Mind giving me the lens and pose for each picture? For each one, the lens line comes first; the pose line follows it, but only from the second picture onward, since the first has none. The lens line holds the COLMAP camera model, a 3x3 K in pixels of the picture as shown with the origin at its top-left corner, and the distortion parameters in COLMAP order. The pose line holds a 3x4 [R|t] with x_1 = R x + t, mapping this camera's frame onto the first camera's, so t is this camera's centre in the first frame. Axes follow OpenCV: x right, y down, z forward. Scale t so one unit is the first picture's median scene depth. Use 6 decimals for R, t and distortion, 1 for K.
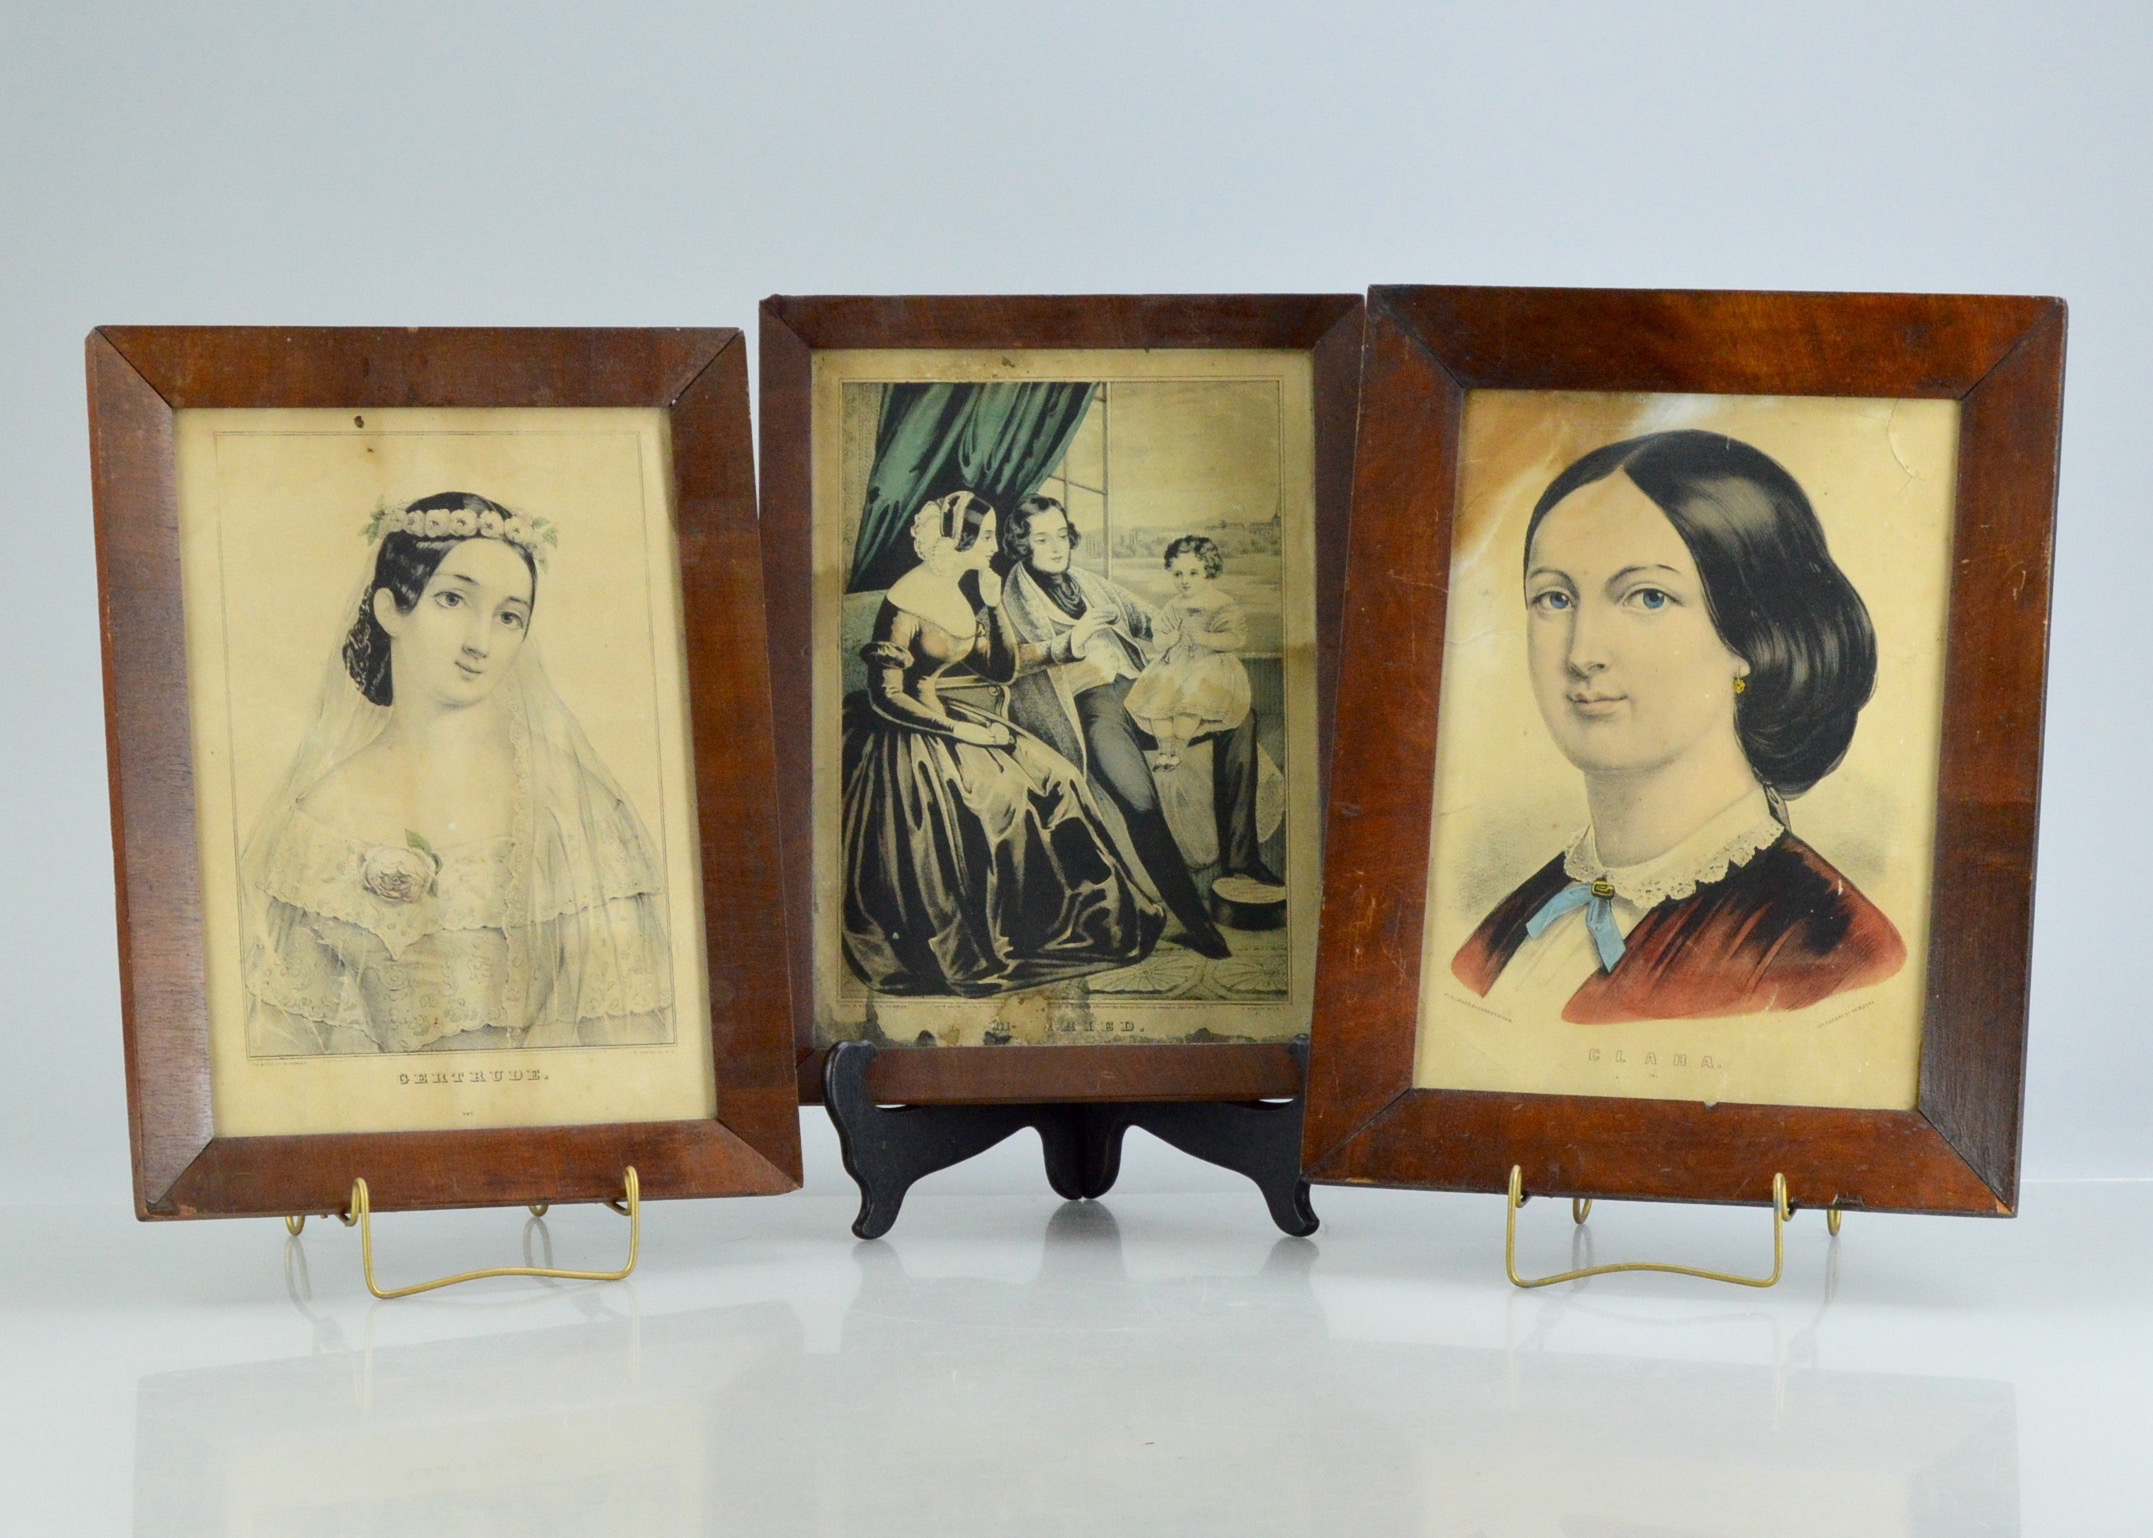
lens RADIAL K [[5415.6, 0, 1077.0], [0, 5415.6, 768.0], [0, 0, 1]] dist [-0.075405, 0.000000]
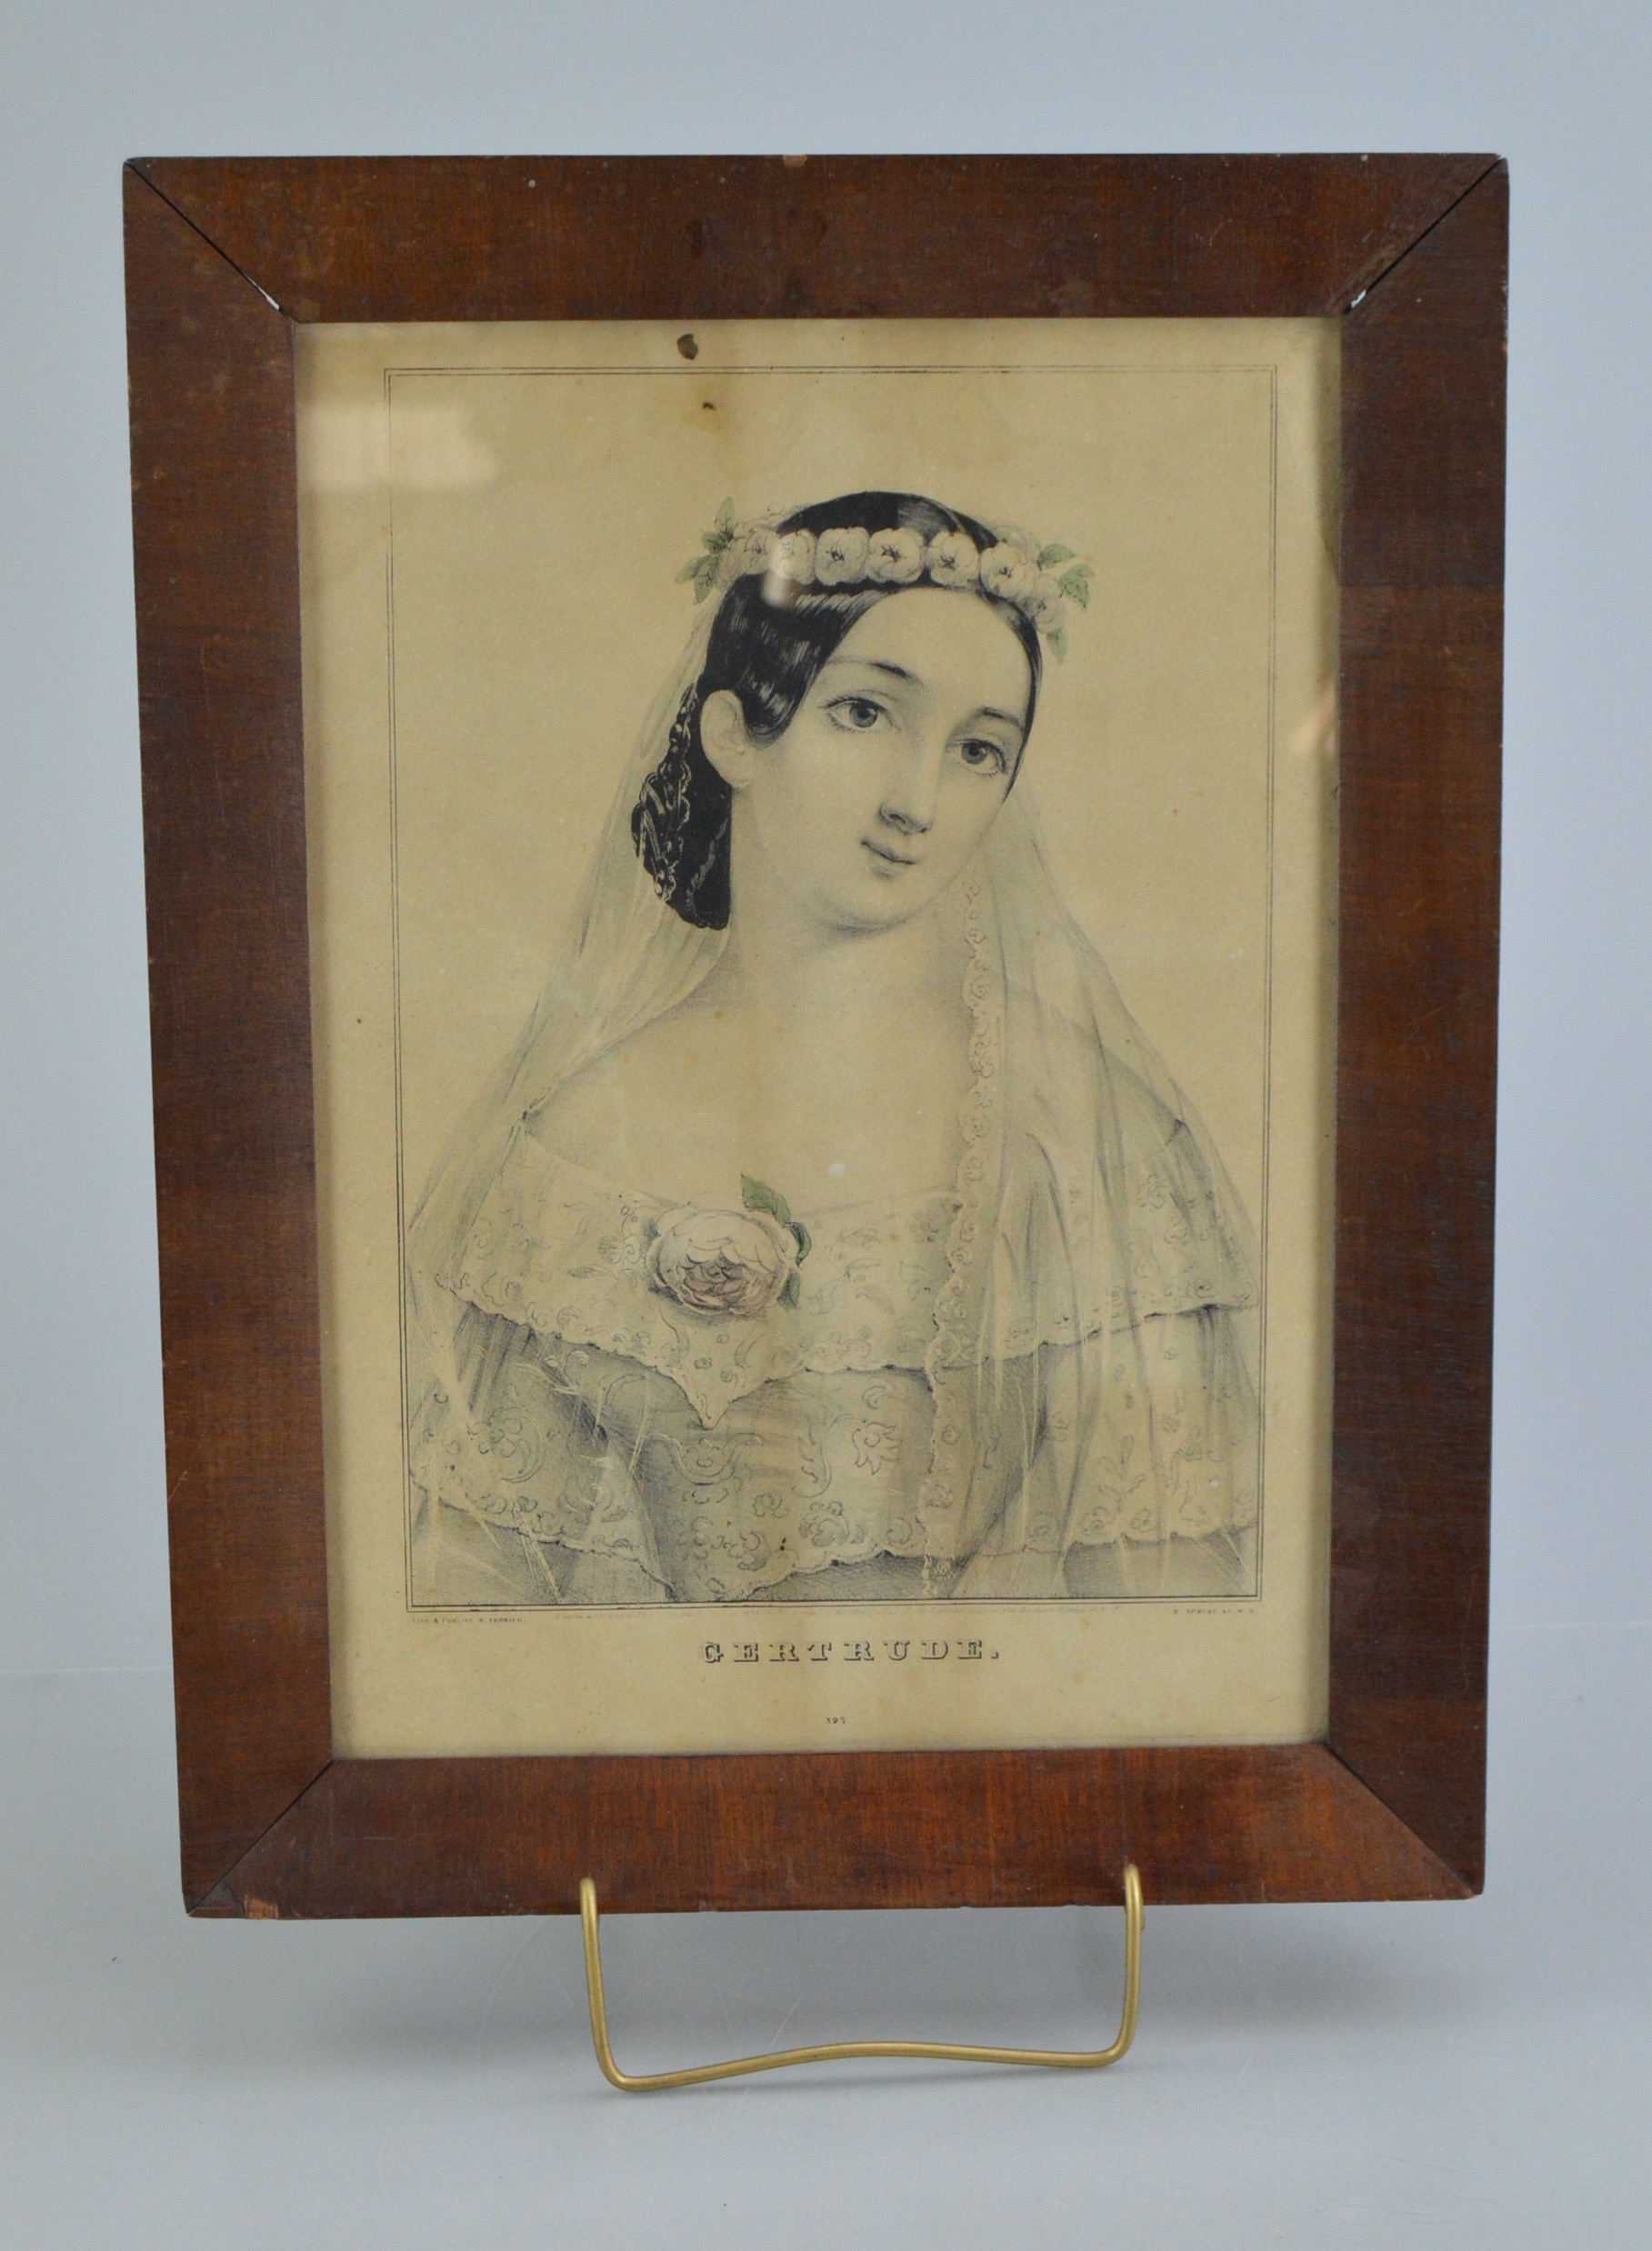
lens RADIAL K [[4013.8, 0, 824.2], [0, 4013.8, 1123.5], [0, 0, 1]] dist [-0.081888, 0.000000]
pose [[0.949723, 0.109195, -0.293434, -0.006450], [-0.025852, 0.961360, 0.274077, -0.096314], [0.312024, -0.252711, 0.915849, 0.653688]]
